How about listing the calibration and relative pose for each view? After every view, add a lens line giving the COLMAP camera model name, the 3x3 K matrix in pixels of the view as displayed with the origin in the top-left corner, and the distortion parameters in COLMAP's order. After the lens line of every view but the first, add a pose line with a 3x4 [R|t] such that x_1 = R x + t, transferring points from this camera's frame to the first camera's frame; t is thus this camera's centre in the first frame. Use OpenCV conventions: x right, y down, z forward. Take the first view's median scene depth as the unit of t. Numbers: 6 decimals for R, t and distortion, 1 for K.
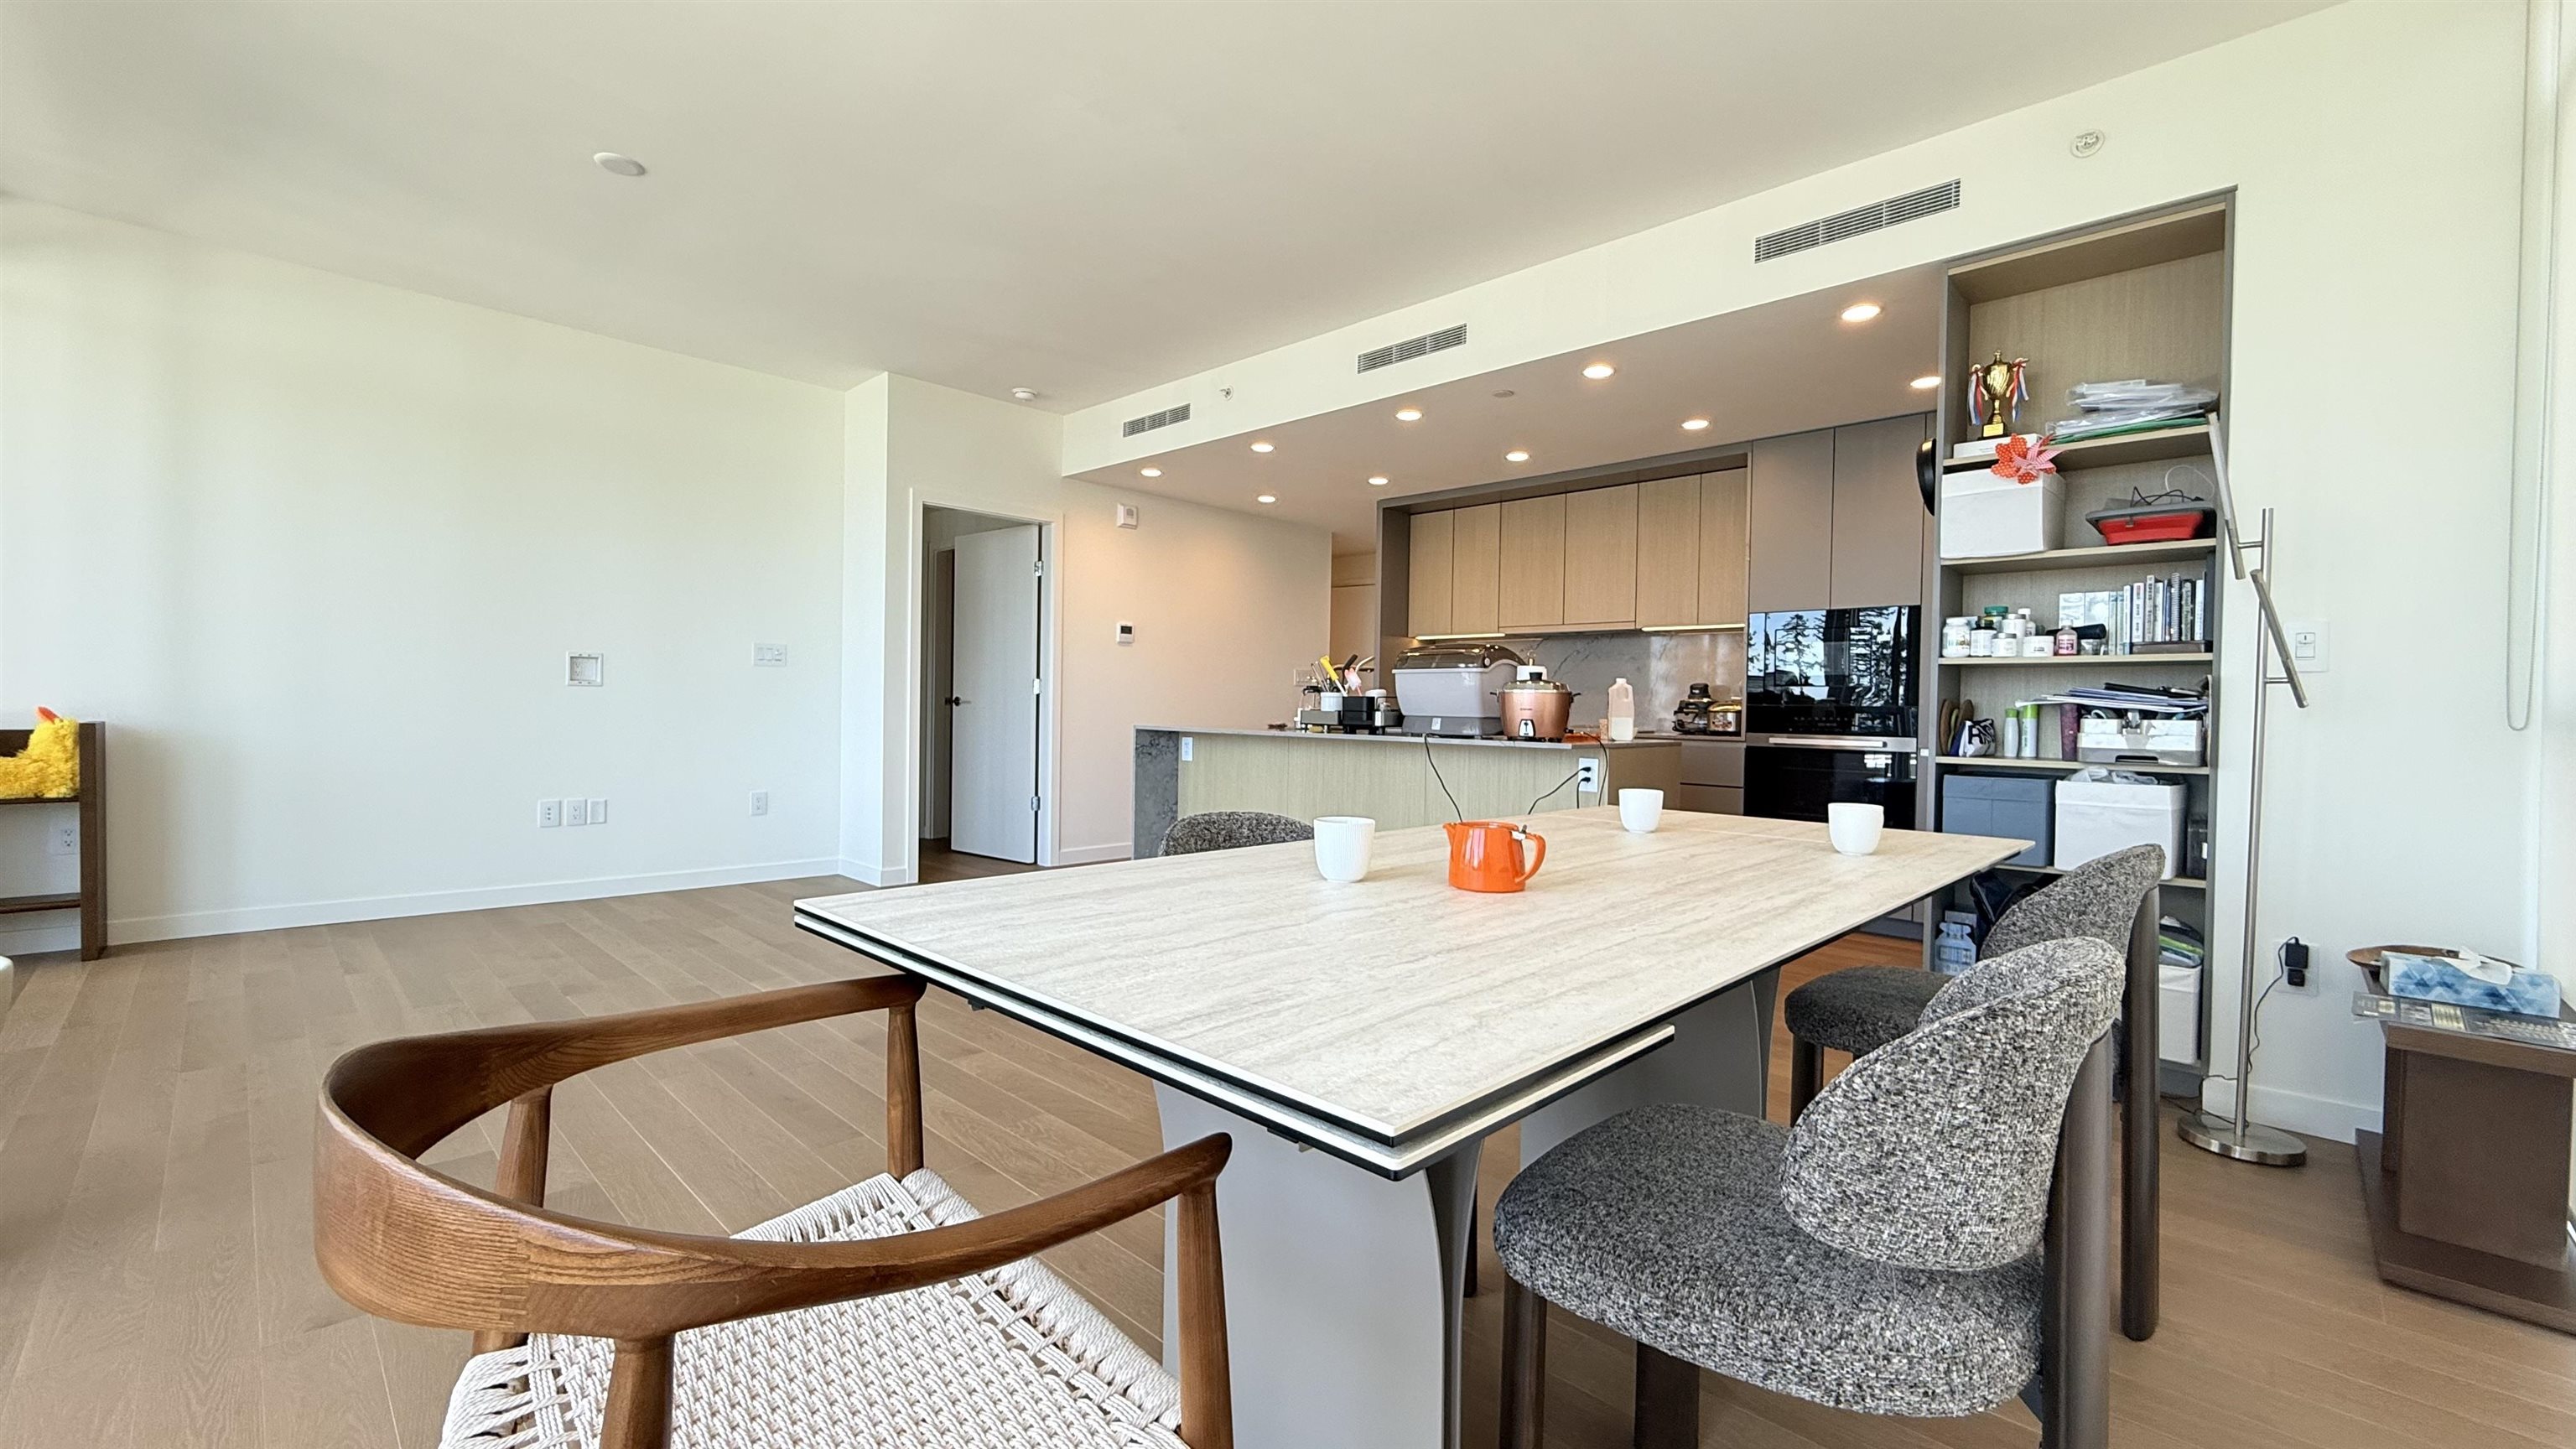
lens RADIAL K [[1030.9, 0, 1264.8], [0, 1030.9, 719.7], [0, 0, 1]] dist [0.001344, -0.000273]
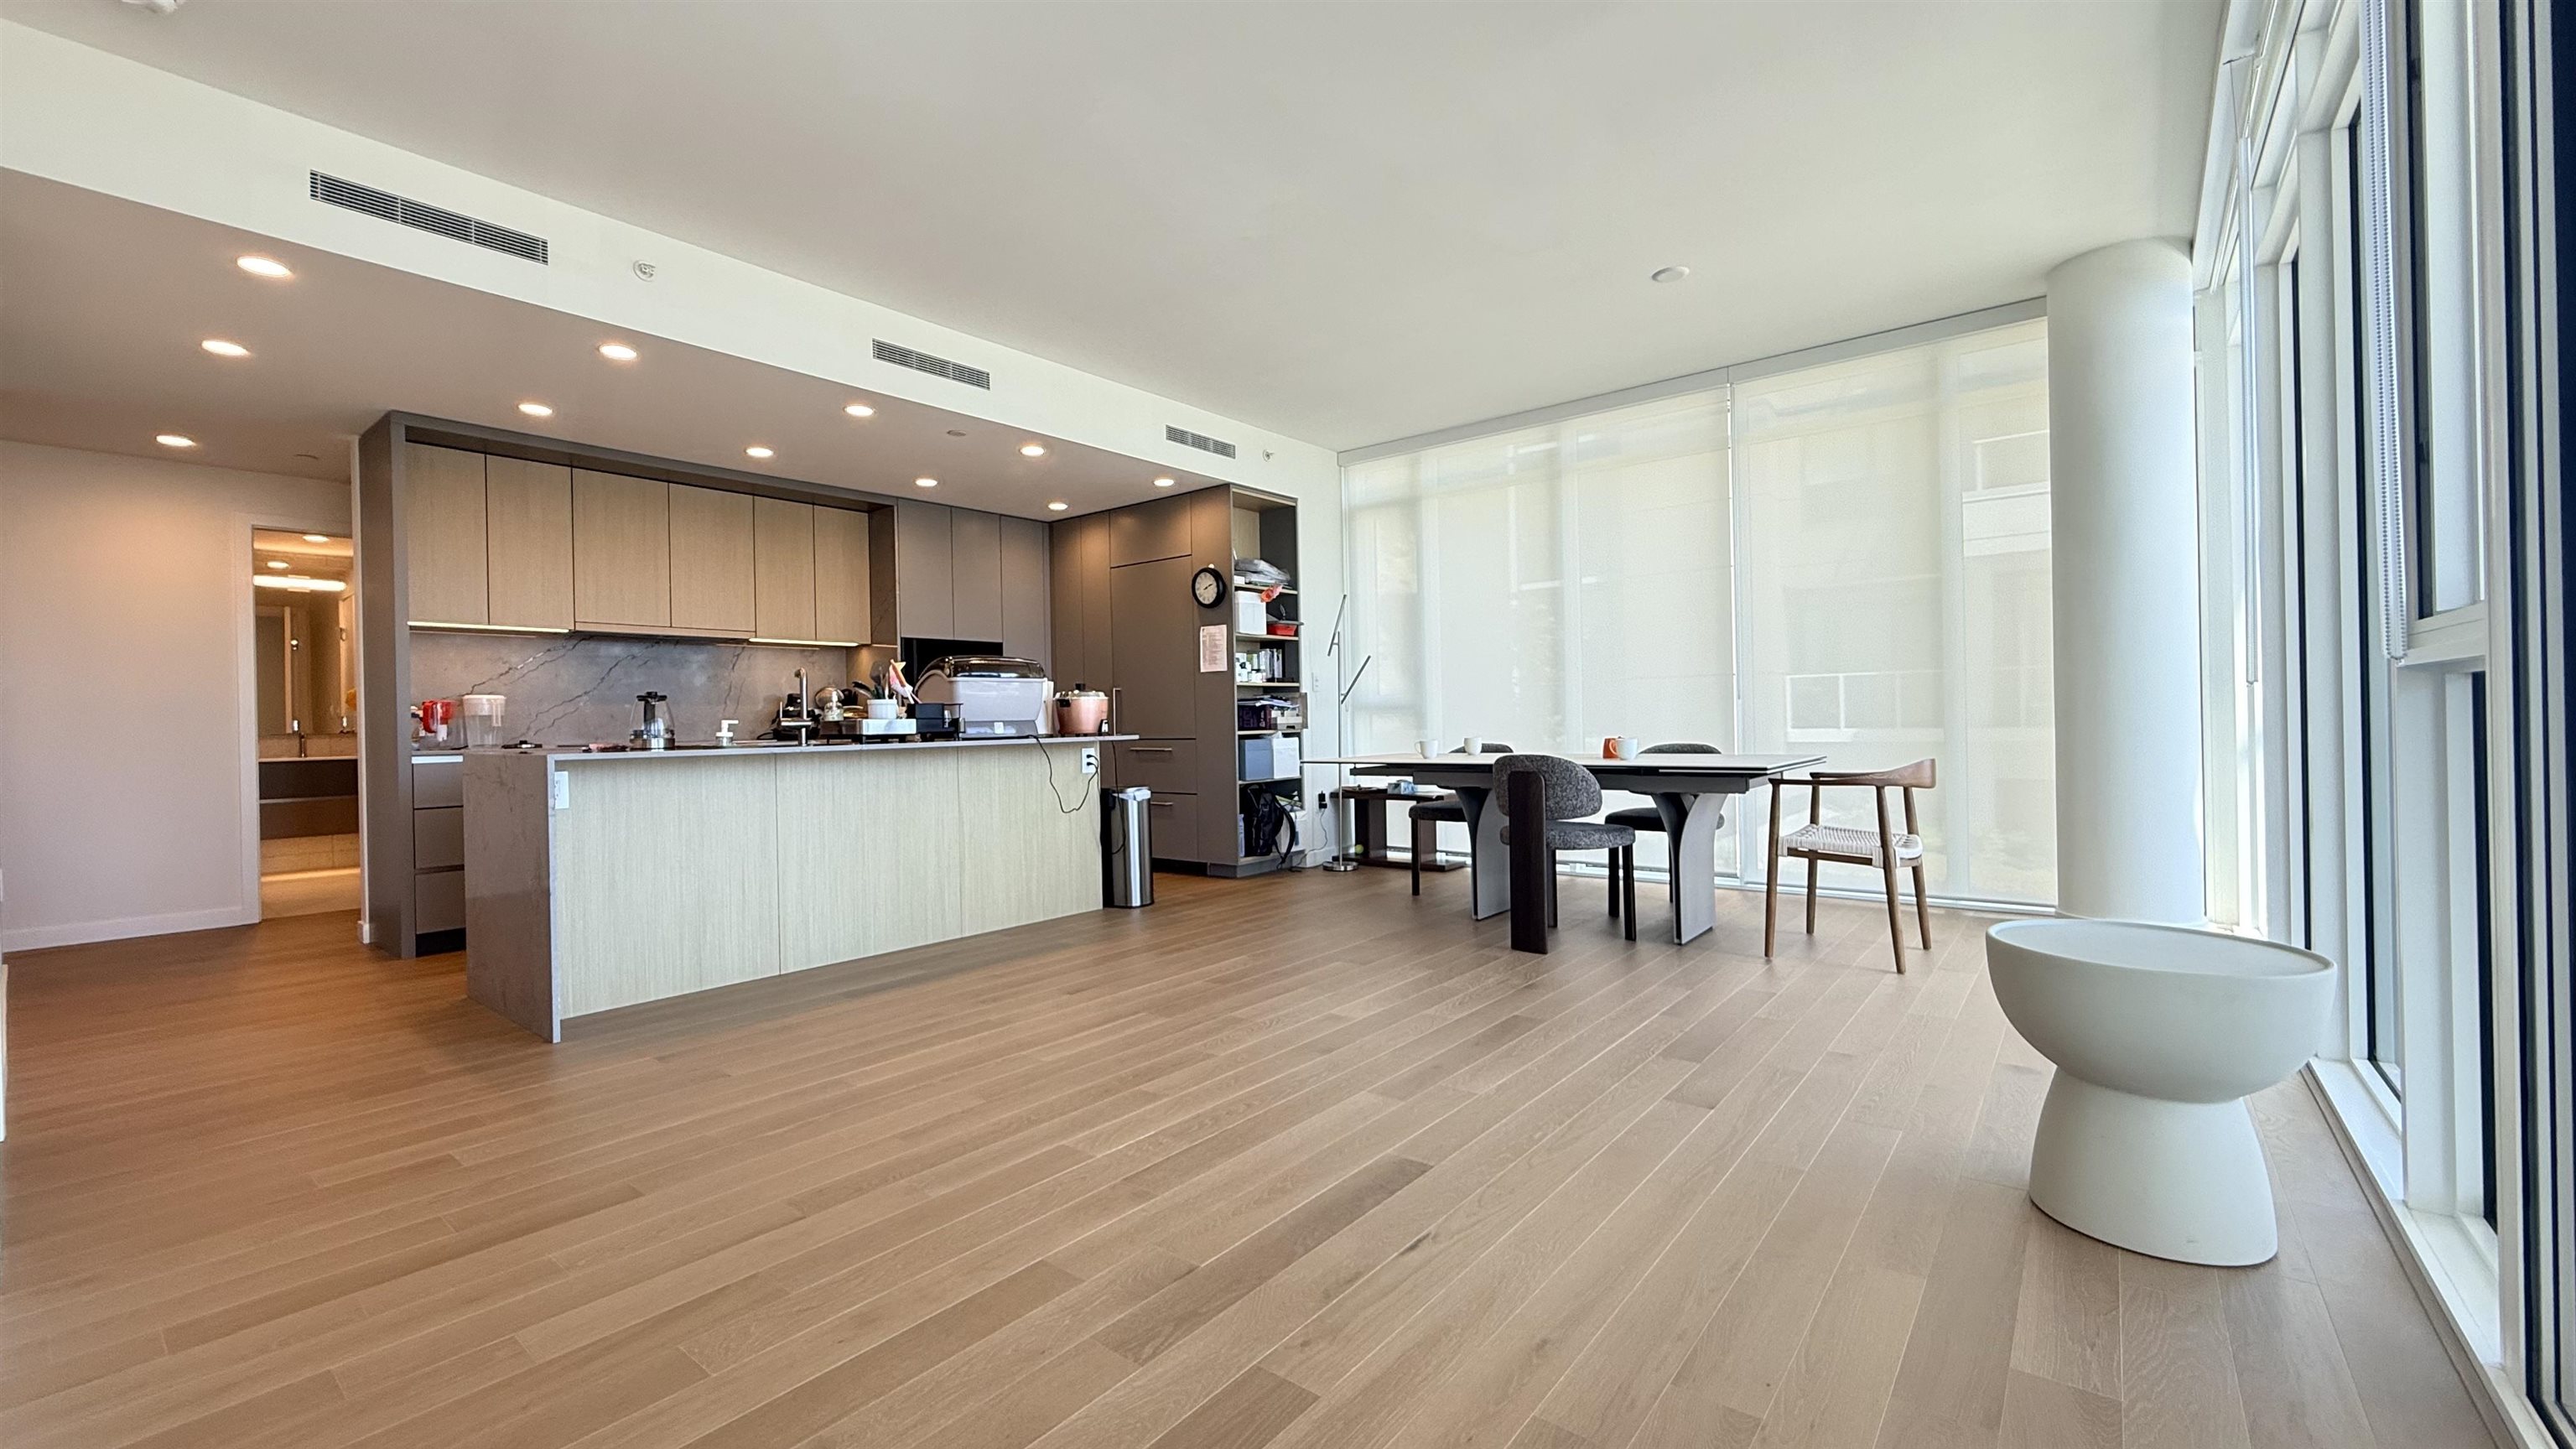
lens RADIAL K [[1030.9, 0, 1279.0], [0, 1030.9, 728.9], [0, 0, 1]] dist [0.001344, -0.000273]
pose [[-0.102652, -0.022894, 0.994454, -0.931996], [0.031381, 0.999163, 0.026242, -0.013805], [-0.994222, 0.033900, -0.101847, 0.781875]]
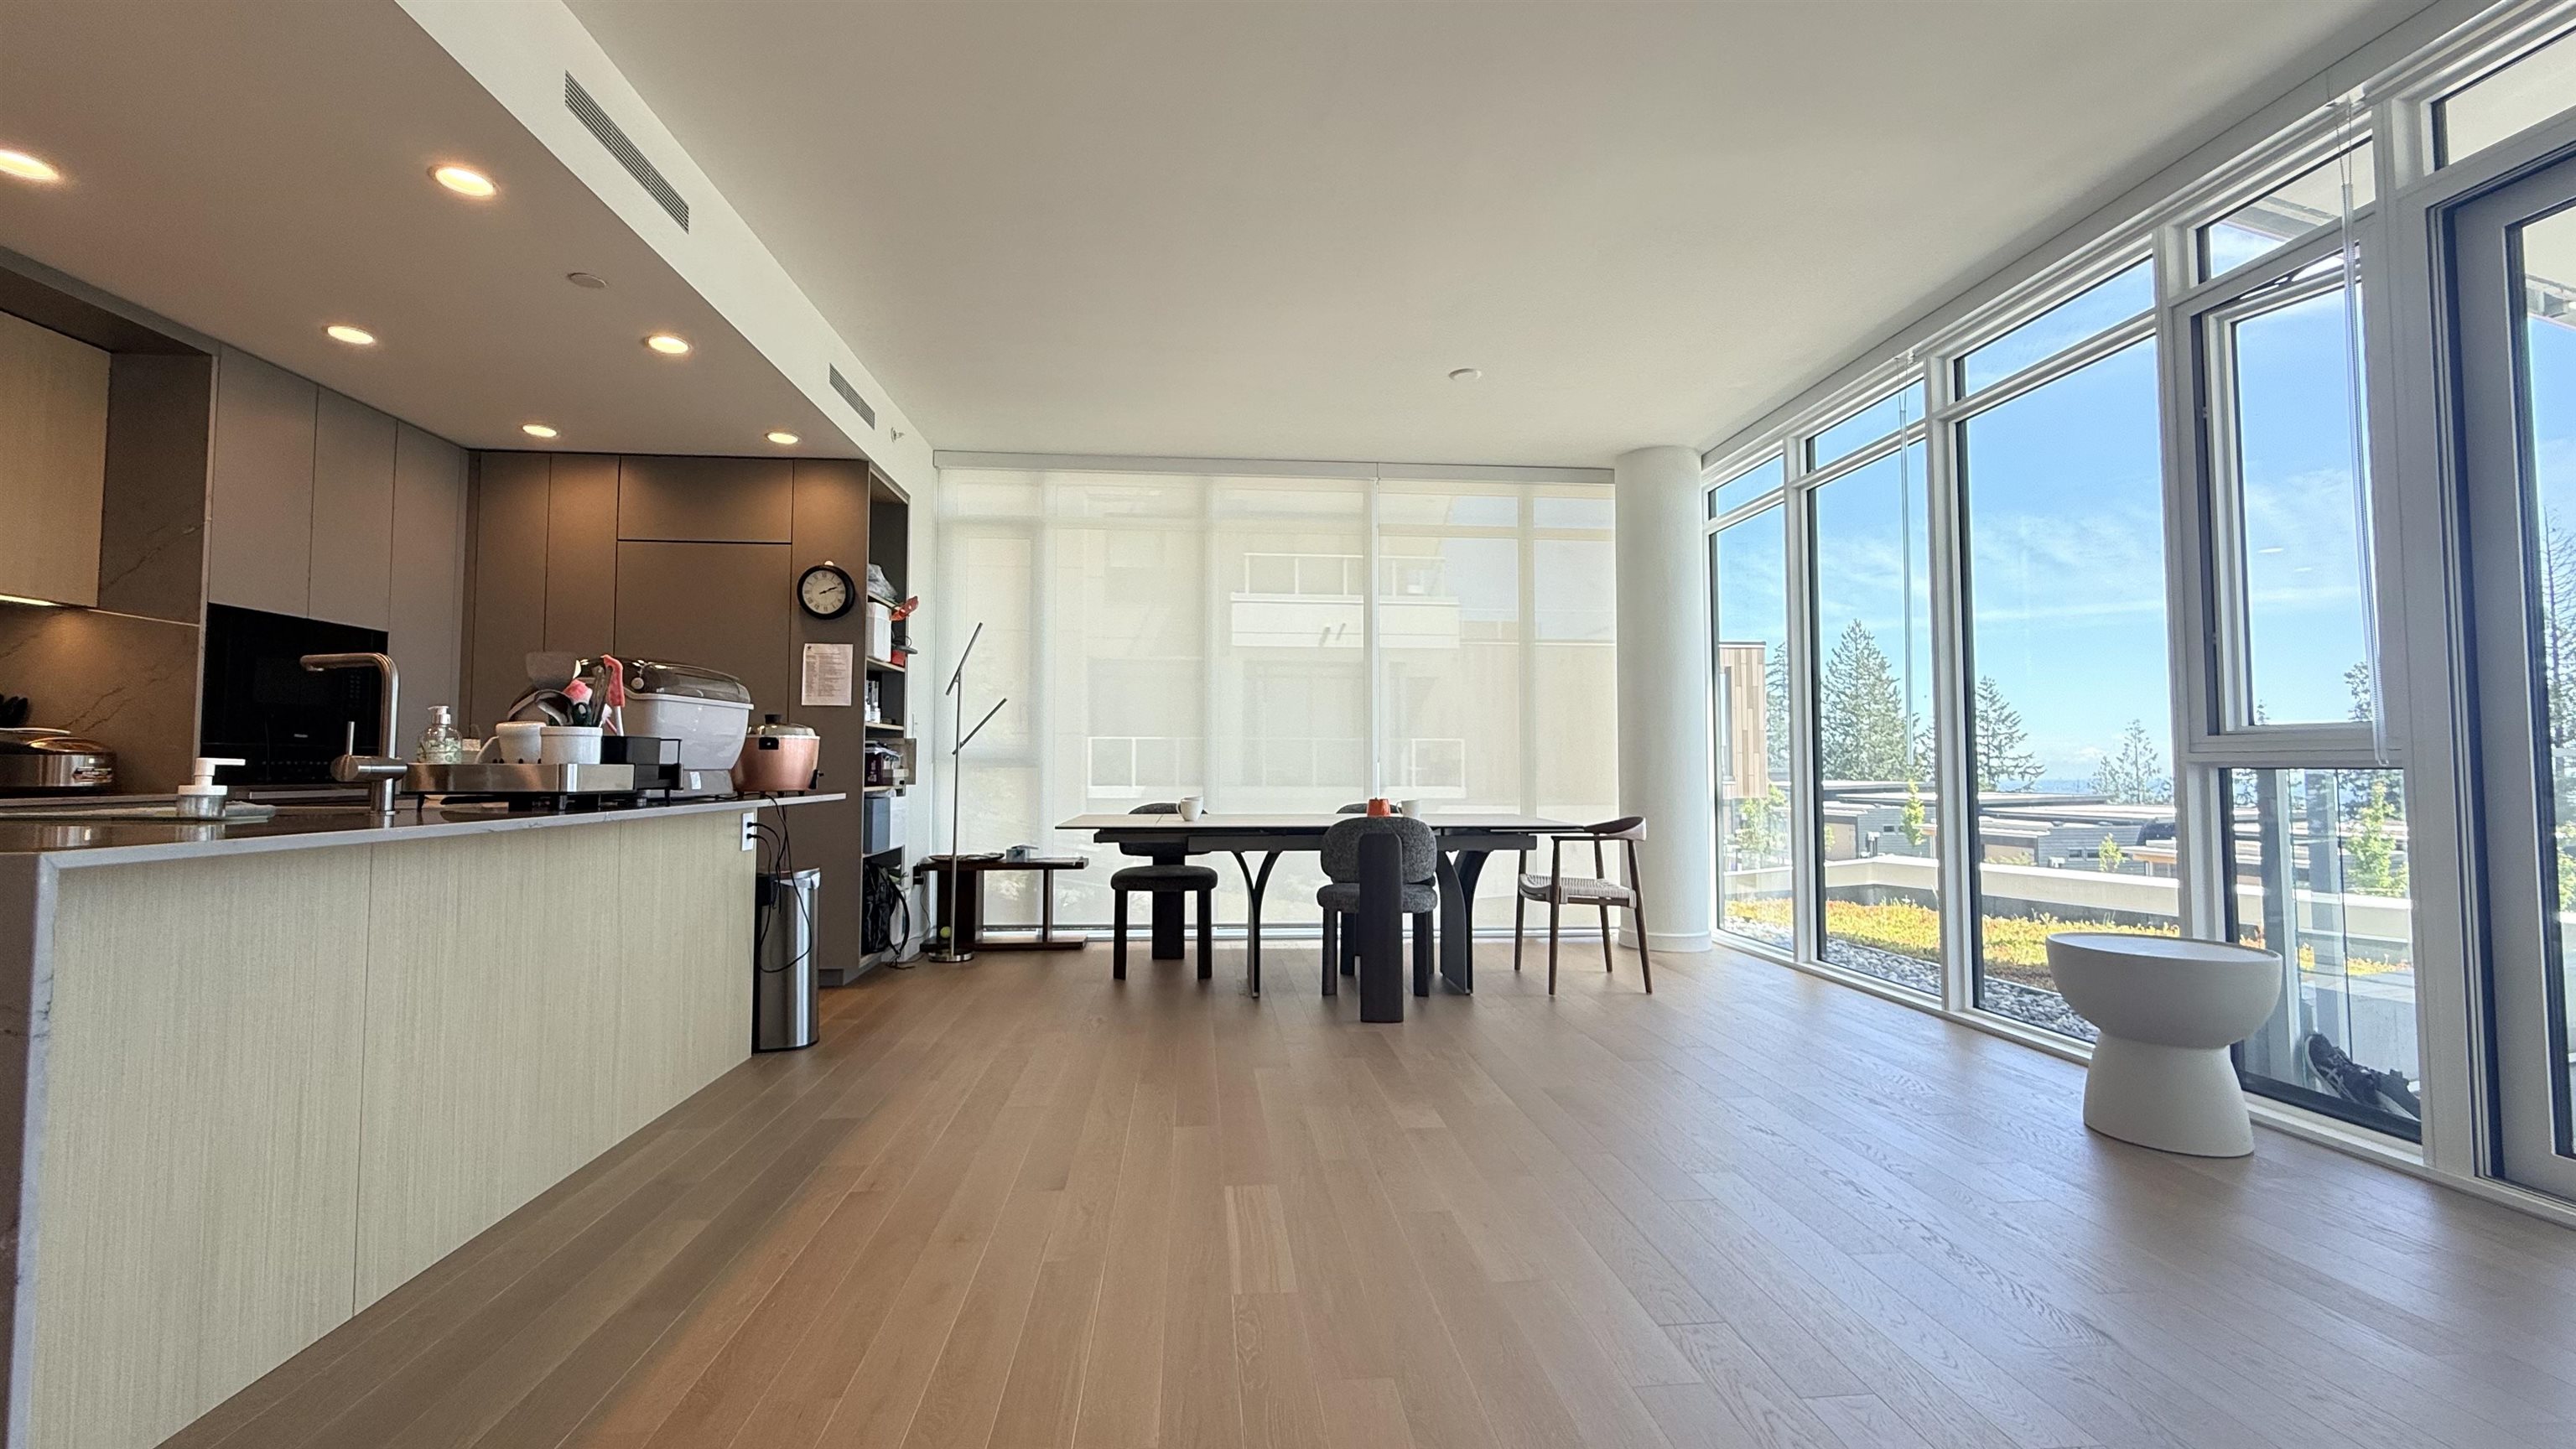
lens RADIAL K [[1030.9, 0, 1286.0], [0, 1030.9, 718.6], [0, 0, 1]] dist [0.001344, -0.000273]
pose [[-0.766768, 0.012741, 0.641798, -0.546203], [-0.006029, 0.999616, -0.027048, -0.019648], [-0.641896, -0.024608, -0.766397, 1.213770]]
